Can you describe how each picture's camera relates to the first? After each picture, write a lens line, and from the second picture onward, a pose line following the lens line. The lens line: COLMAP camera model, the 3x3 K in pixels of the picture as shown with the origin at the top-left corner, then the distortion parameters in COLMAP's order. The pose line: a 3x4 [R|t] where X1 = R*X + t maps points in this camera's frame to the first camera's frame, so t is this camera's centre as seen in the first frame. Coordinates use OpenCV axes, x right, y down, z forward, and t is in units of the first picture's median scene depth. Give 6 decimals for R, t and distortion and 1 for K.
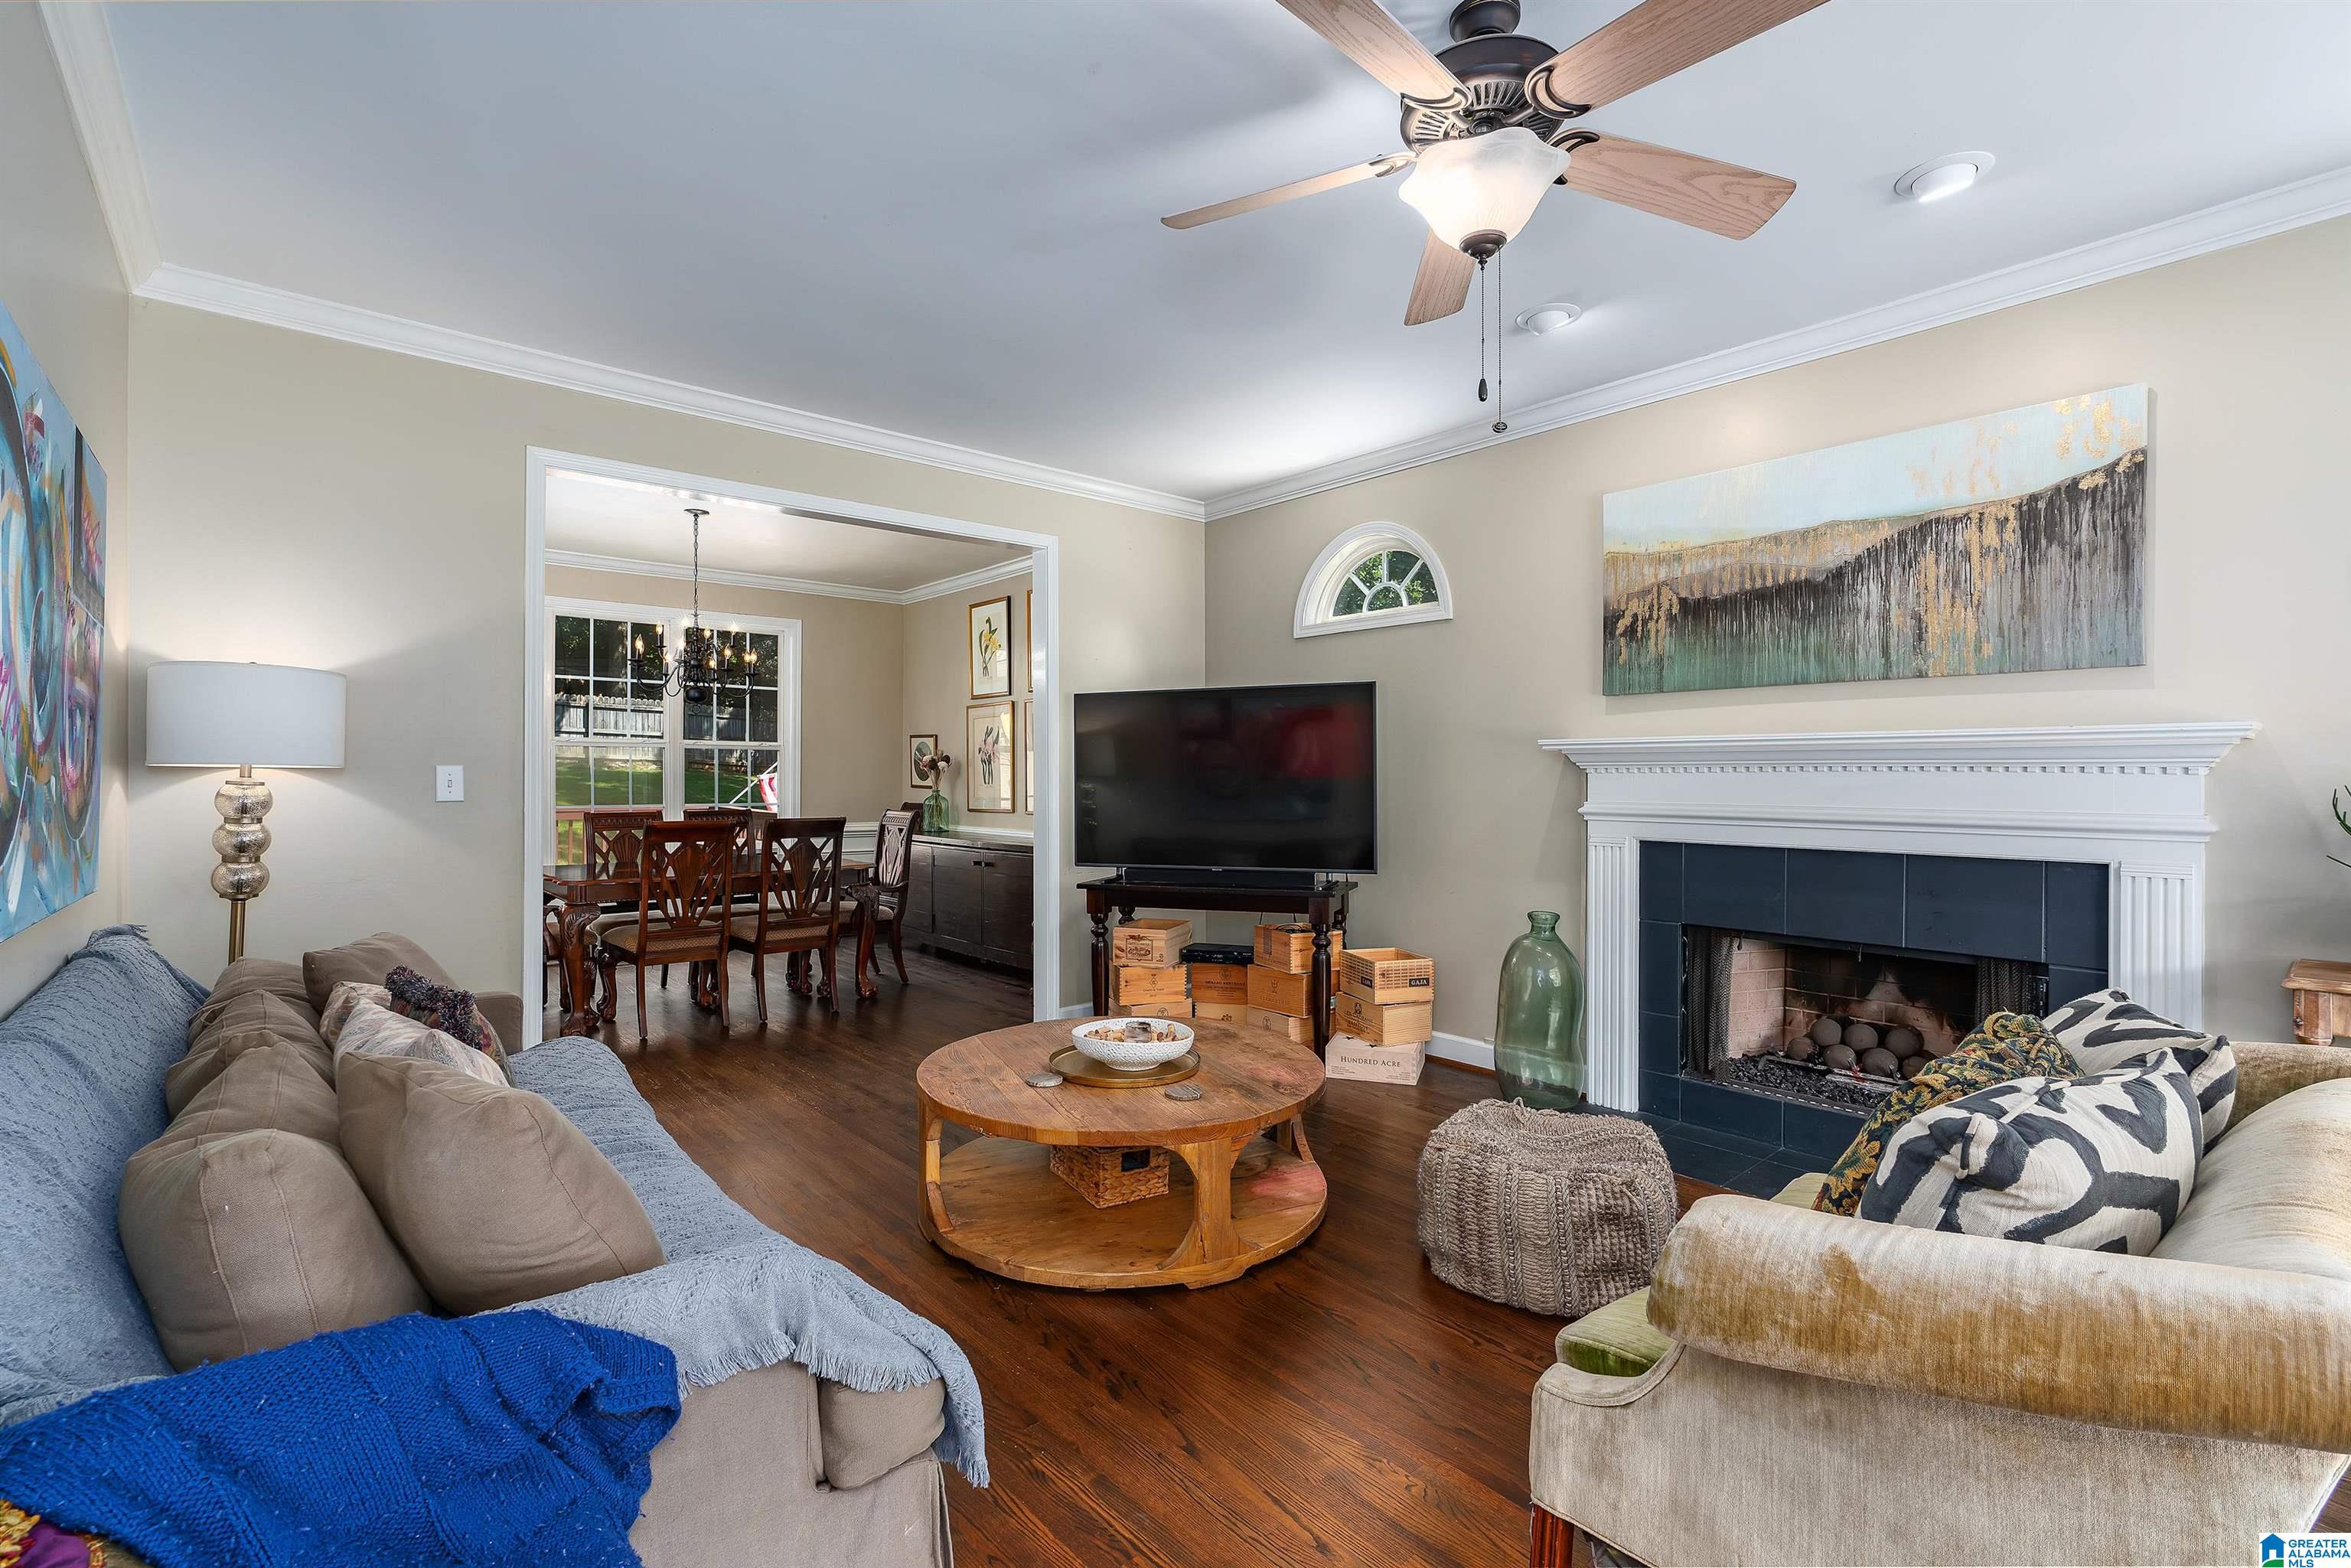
lens RADIAL K [[1046.0, 0, 1162.5], [0, 1046.0, 782.0], [0, 0, 1]] dist [-0.010543, 0.004086]
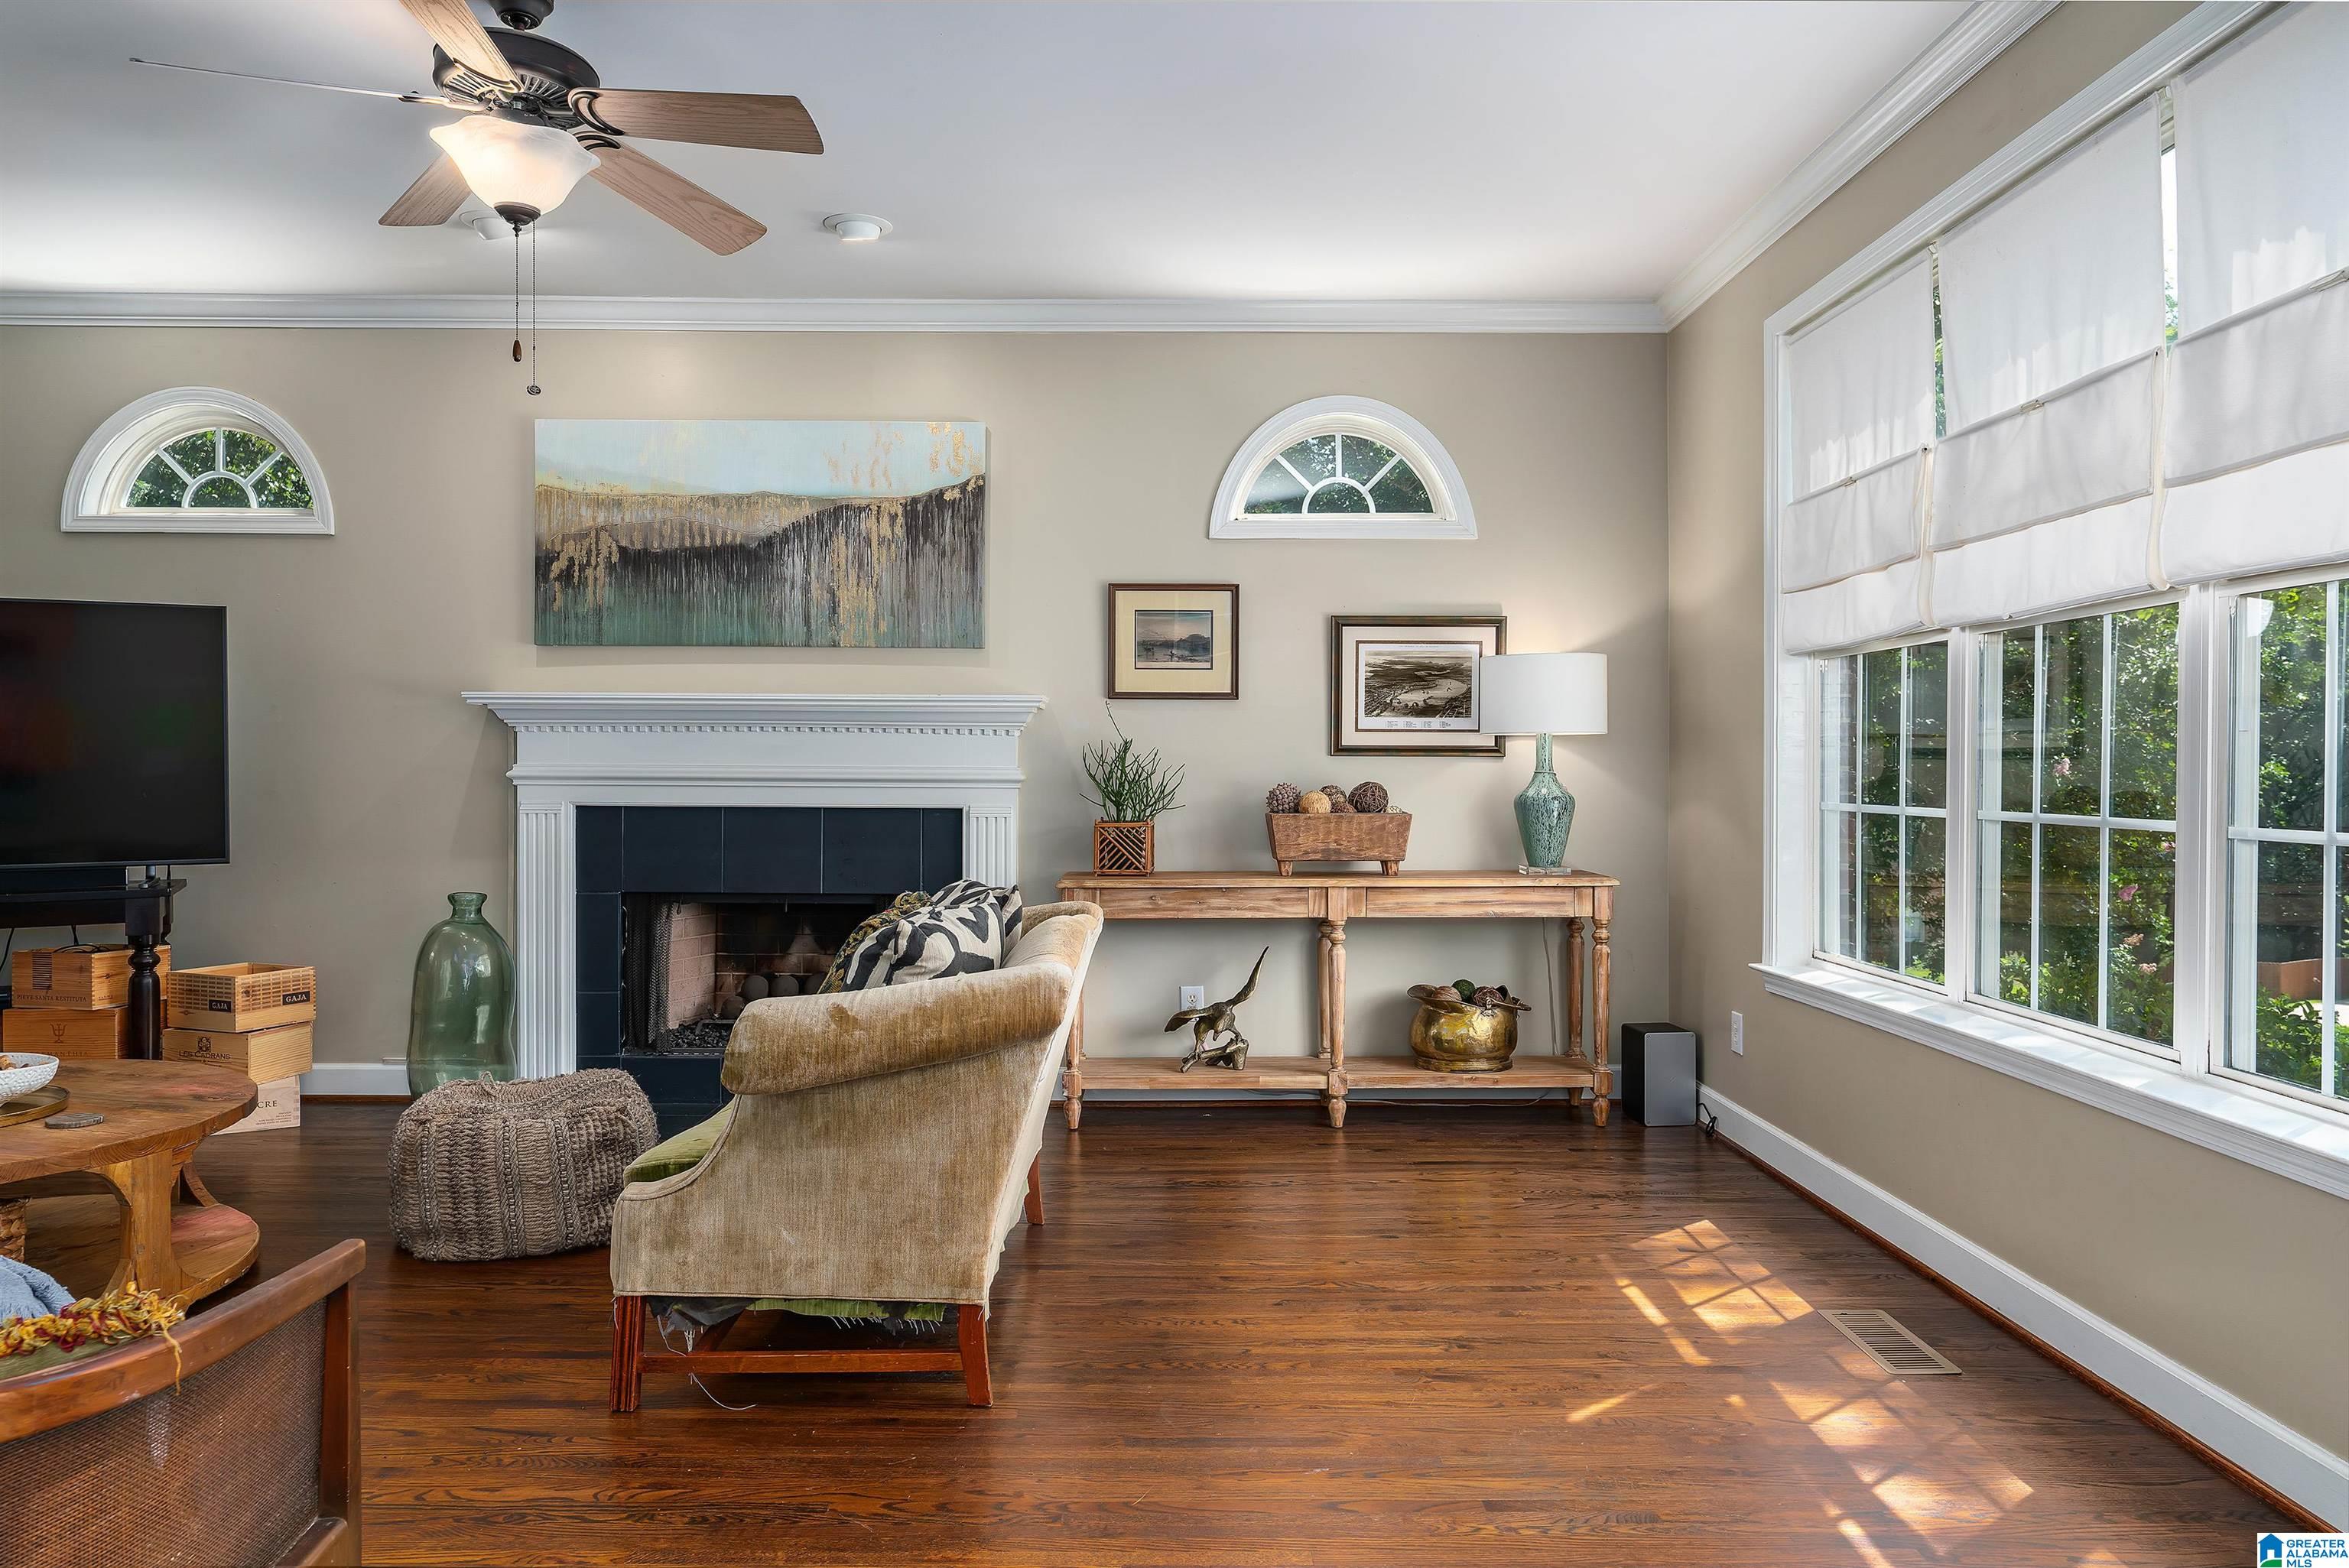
lens RADIAL K [[1539.7, 0, 1173.8], [0, 1539.7, 780.1], [0, 0, 1]] dist [-0.001961, 0.003467]
pose [[0.641565, -0.004476, 0.767056, -0.299086], [0.000514, 0.999985, 0.005405, 0.032776], [-0.767069, -0.003073, 0.641558, -0.329597]]
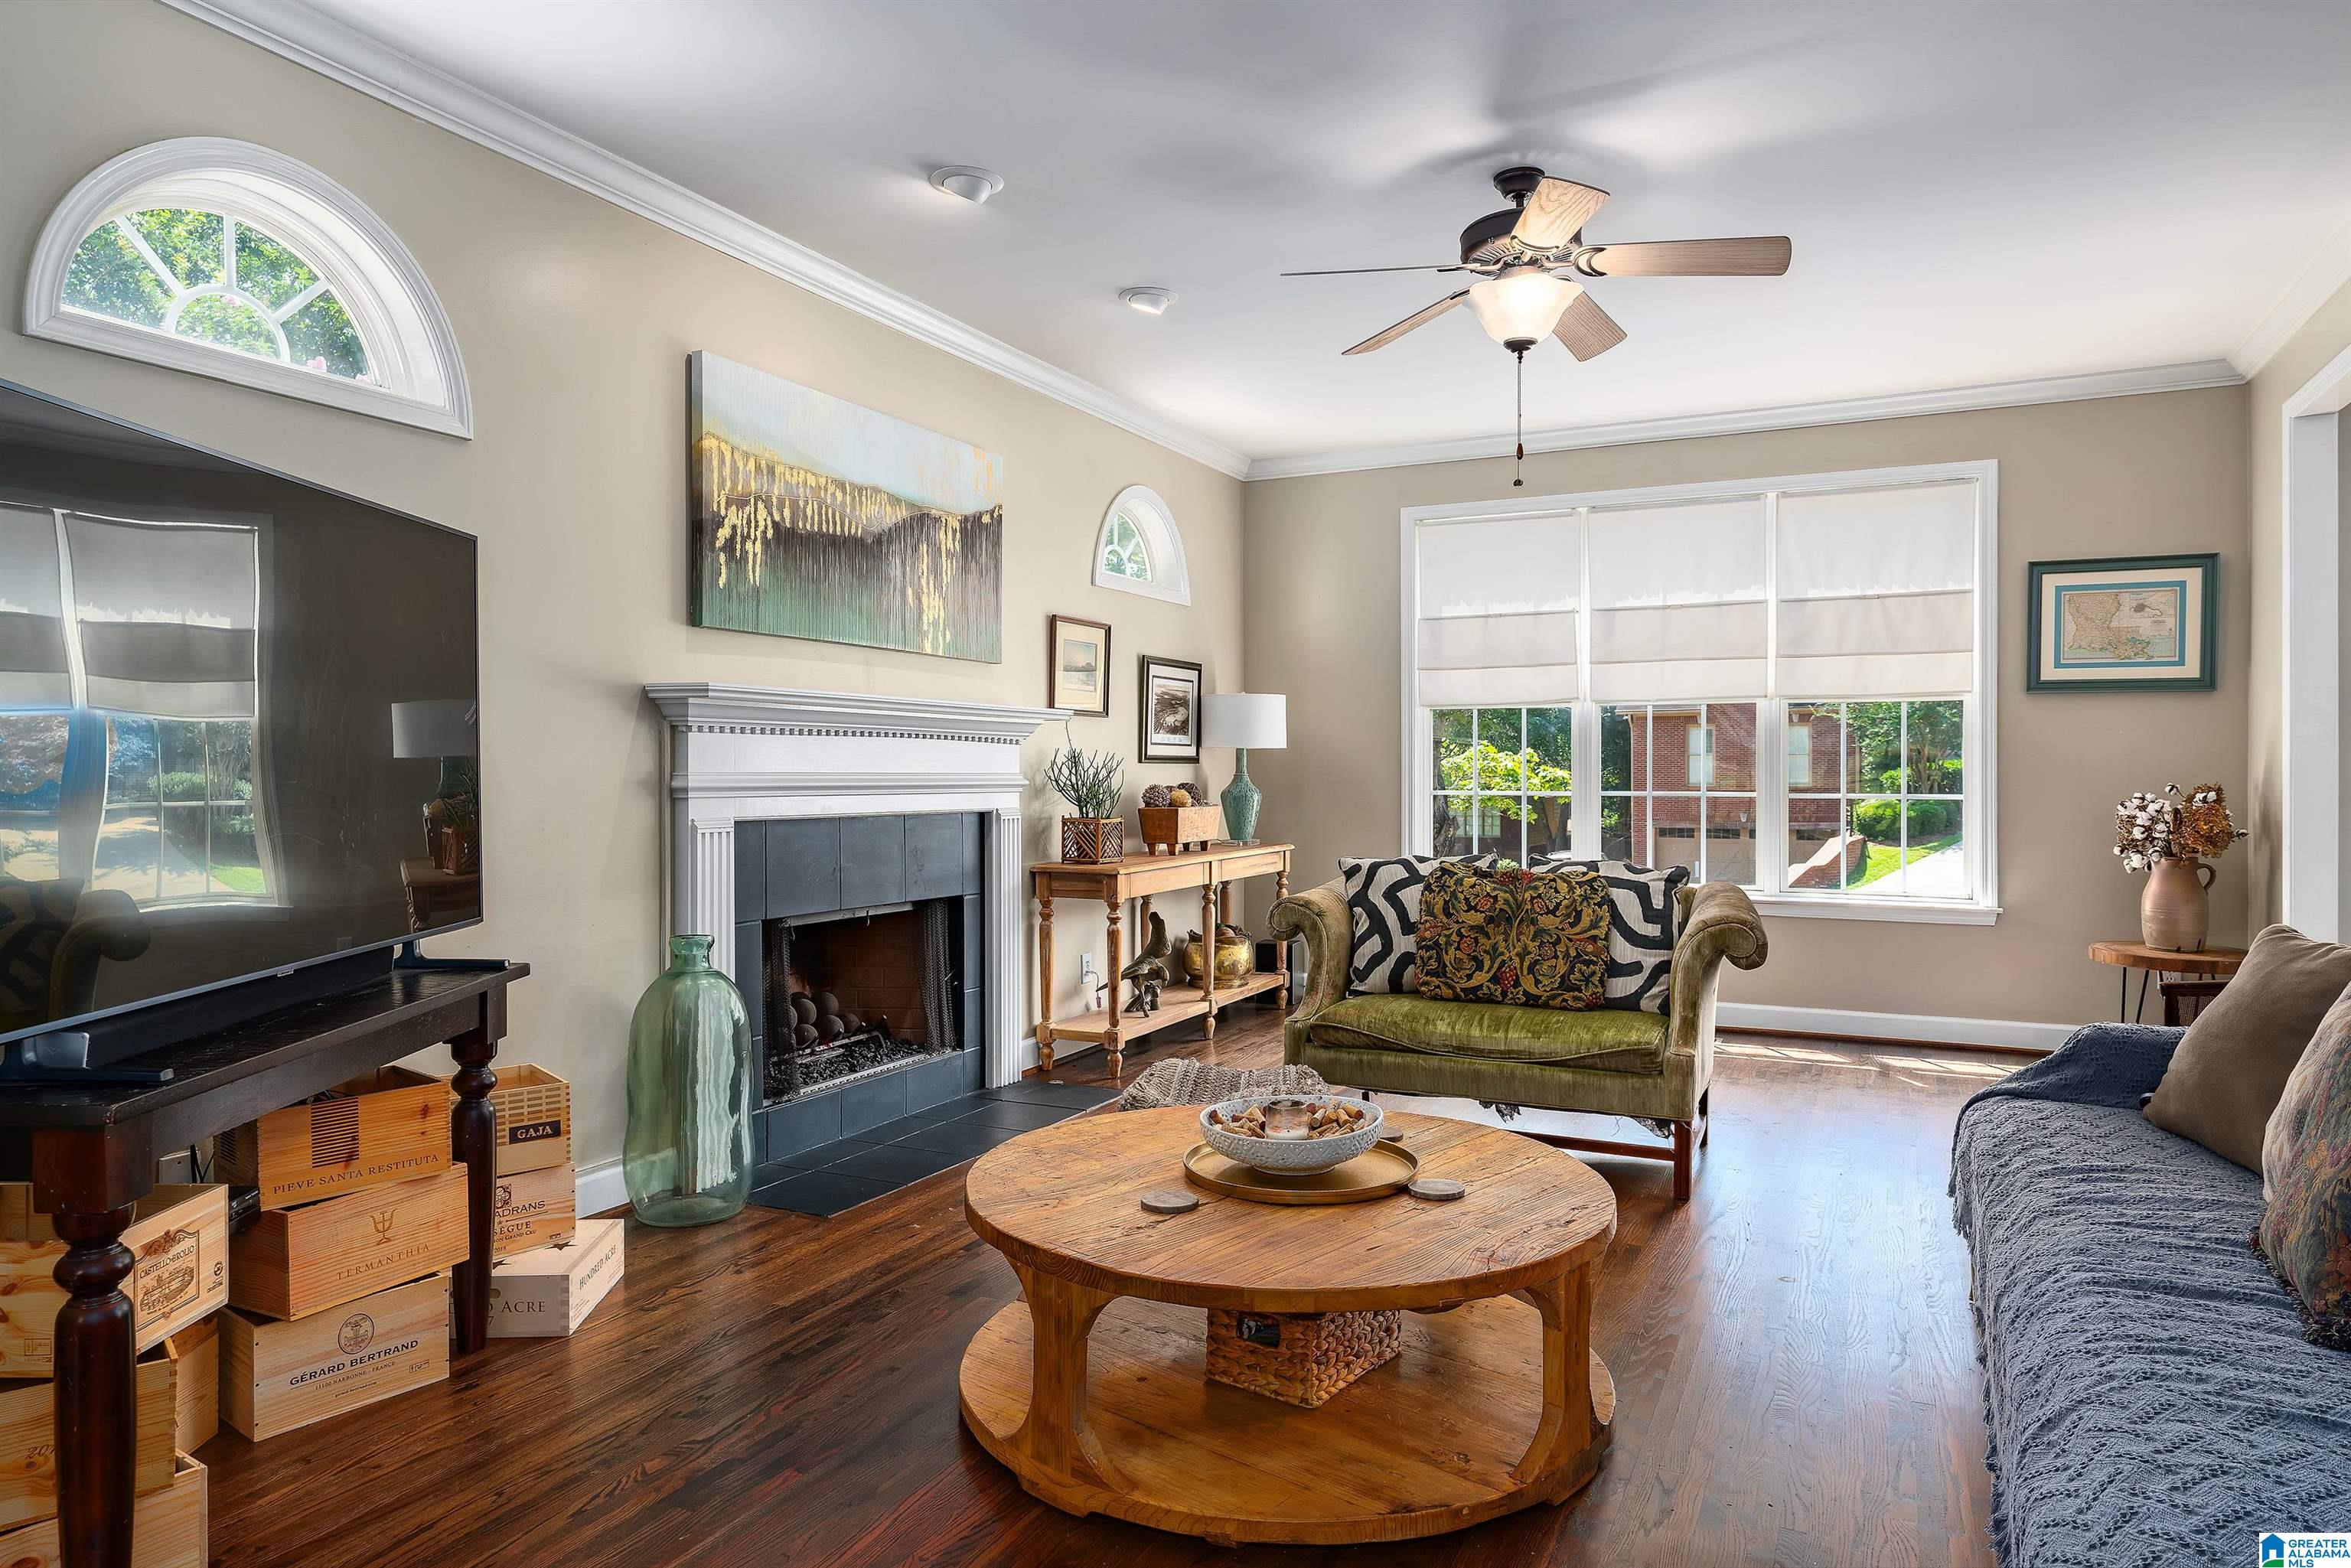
lens RADIAL K [[1464.2, 0, 1176.2], [0, 1464.2, 789.1], [0, 0, 1]] dist [-0.002517, 0.000095]
pose [[-0.400904, -0.015490, 0.915989, -0.818560], [0.000048, 0.999857, 0.016929, 0.017001], [-0.916120, 0.006831, -0.400846, 1.404013]]
